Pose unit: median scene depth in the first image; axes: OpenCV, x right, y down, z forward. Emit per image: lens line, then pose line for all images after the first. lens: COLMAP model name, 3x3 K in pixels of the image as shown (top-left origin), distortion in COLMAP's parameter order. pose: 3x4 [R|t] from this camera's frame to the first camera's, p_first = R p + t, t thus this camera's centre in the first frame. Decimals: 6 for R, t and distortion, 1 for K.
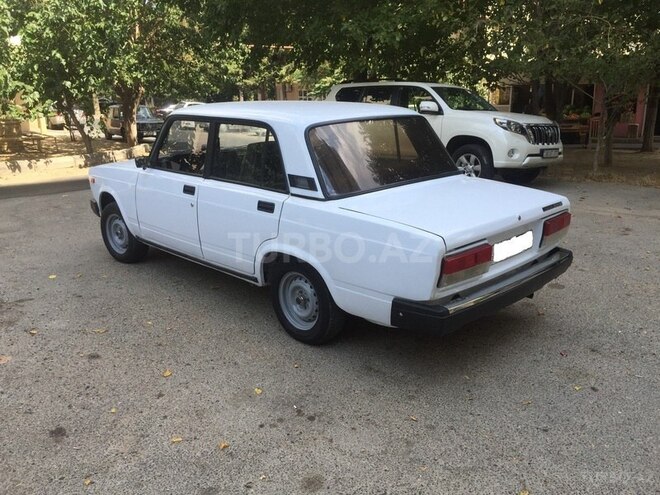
lens RADIAL K [[567.4, 0, 326.6], [0, 567.4, 244.1], [0, 0, 1]] dist [0.081768, -0.115906]
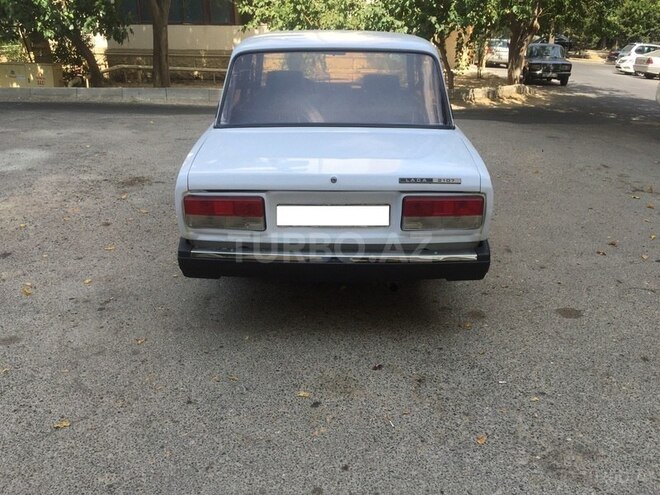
lens RADIAL K [[567.4, 0, 326.6], [0, 567.4, 244.1], [0, 0, 1]] dist [0.081768, -0.115906]
pose [[0.707978, 0.266019, -0.654218, 0.812176], [-0.202630, 0.963913, 0.172666, -0.088599], [0.676541, 0.010320, 0.736333, 0.369333]]
